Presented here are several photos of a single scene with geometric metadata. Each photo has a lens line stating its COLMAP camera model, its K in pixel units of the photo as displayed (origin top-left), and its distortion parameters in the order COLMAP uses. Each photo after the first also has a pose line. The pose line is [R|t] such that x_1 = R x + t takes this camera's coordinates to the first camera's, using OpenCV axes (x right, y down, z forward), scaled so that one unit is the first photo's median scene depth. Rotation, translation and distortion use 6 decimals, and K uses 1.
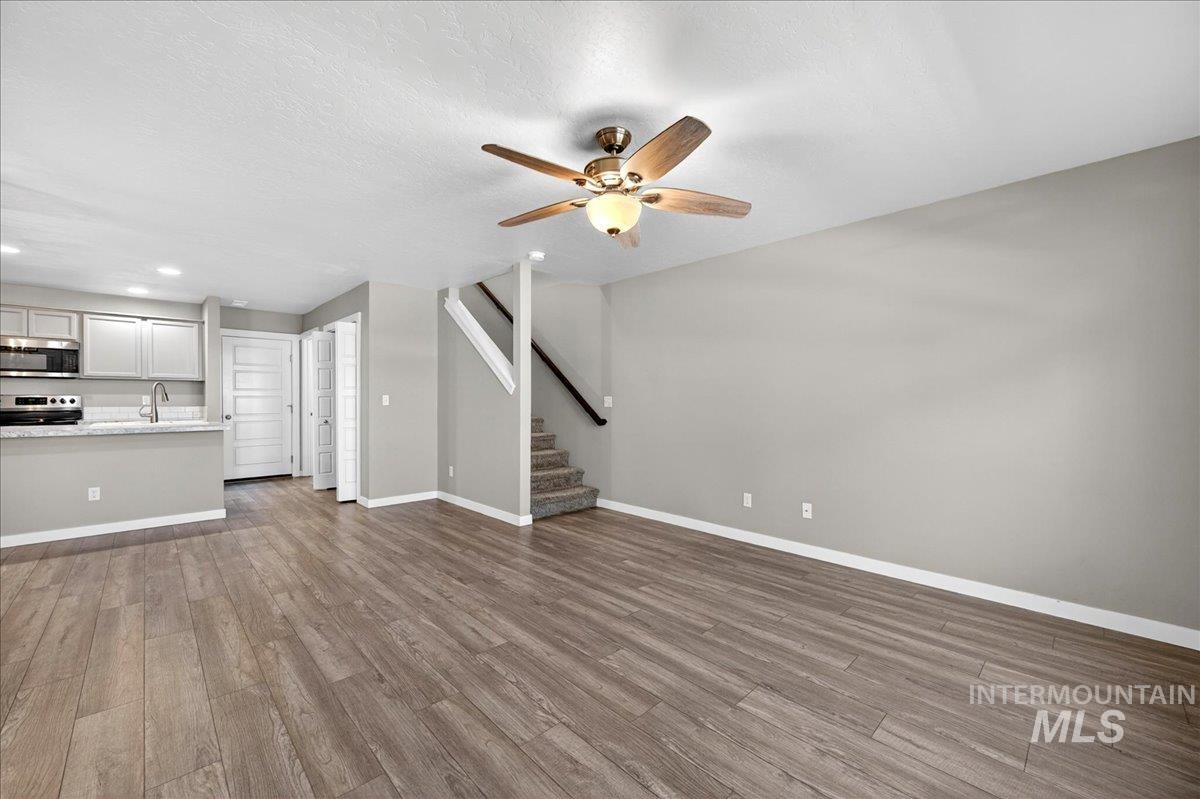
lens RADIAL K [[474.4, 0, 605.2], [0, 474.4, 404.2], [0, 0, 1]] dist [-0.000447, -0.001524]
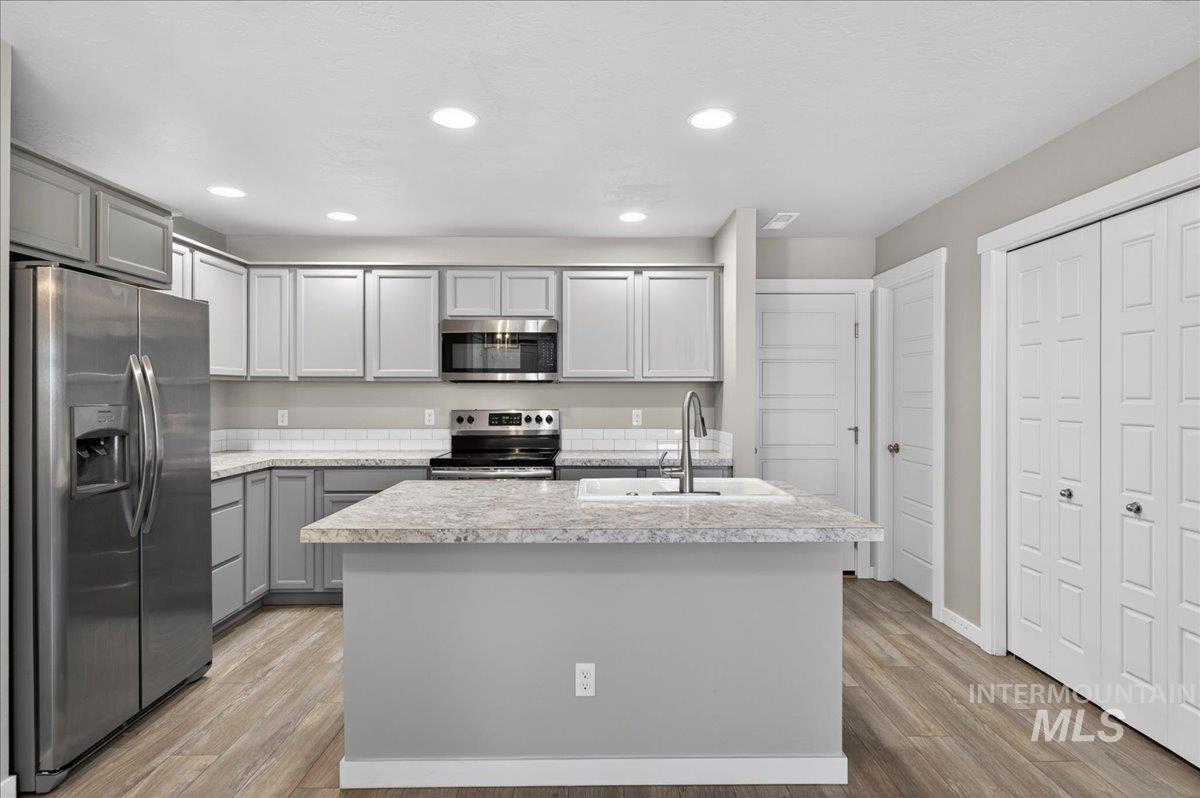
lens RADIAL K [[640.7, 0, 599.4], [0, 640.7, 394.3], [0, 0, 1]] dist [0.000458, -0.000062]
pose [[0.720219, -0.002753, -0.693741, -0.551294], [-0.004072, 0.999958, -0.008197, -0.034708], [0.693735, 0.008729, 0.720178, 0.489072]]
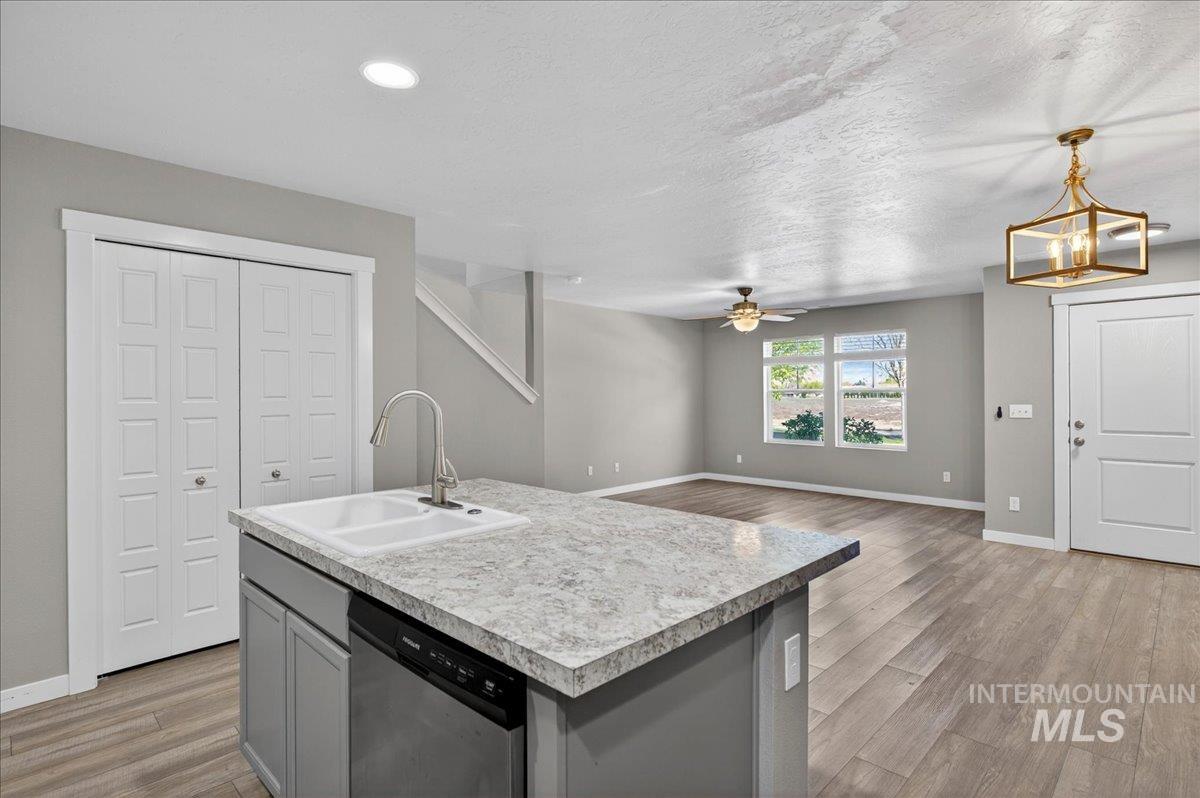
lens RADIAL K [[597.0, 0, 598.8], [0, 597.0, 394.9], [0, 0, 1]] dist [0.011789, 0.000005]
pose [[-0.023672, -0.005174, 0.999706, -1.243495], [0.013977, 0.999887, 0.005506, -0.038714], [-0.999622, 0.014103, -0.023597, 0.778497]]
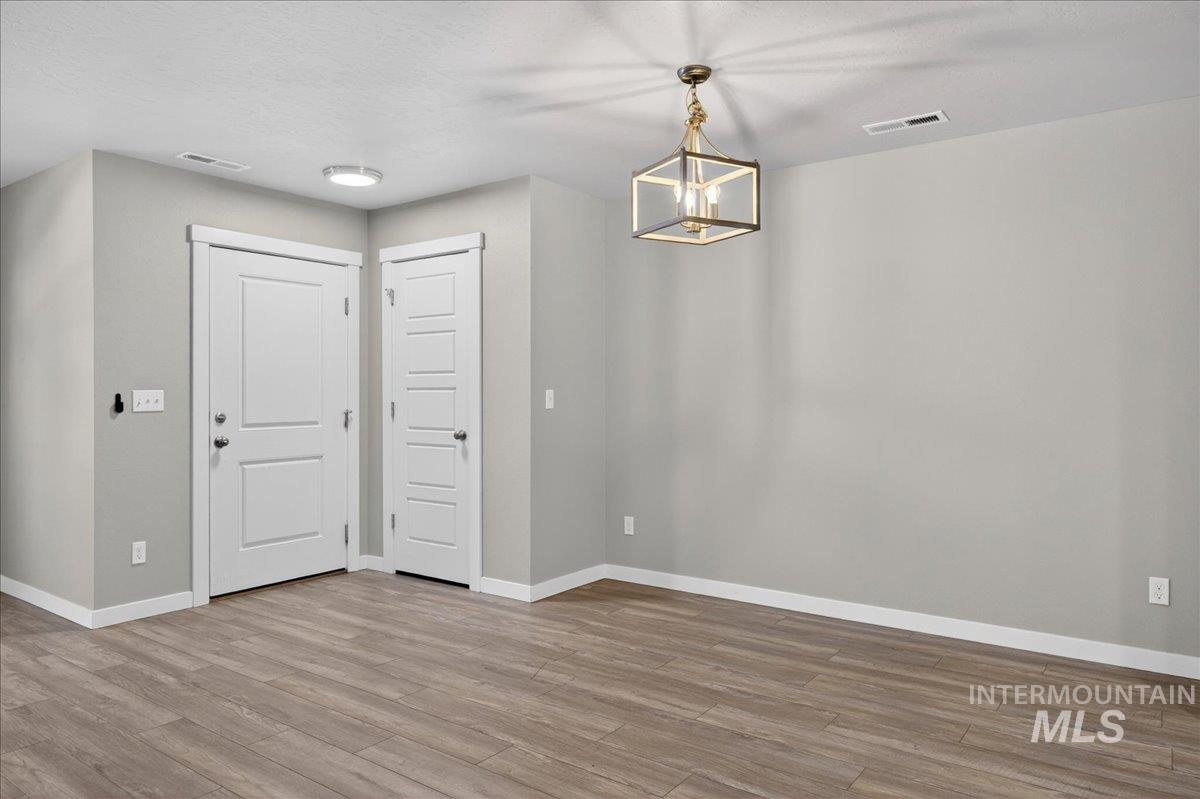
lens RADIAL K [[790.0, 0, 604.2], [0, 790.0, 387.2], [0, 0, 1]] dist [-0.001349, -0.003325]
pose [[-0.985616, -0.004140, -0.168949, -0.576707], [-0.004599, 0.999987, 0.002325, -0.013692], [0.168937, 0.003068, -0.985622, 0.938003]]
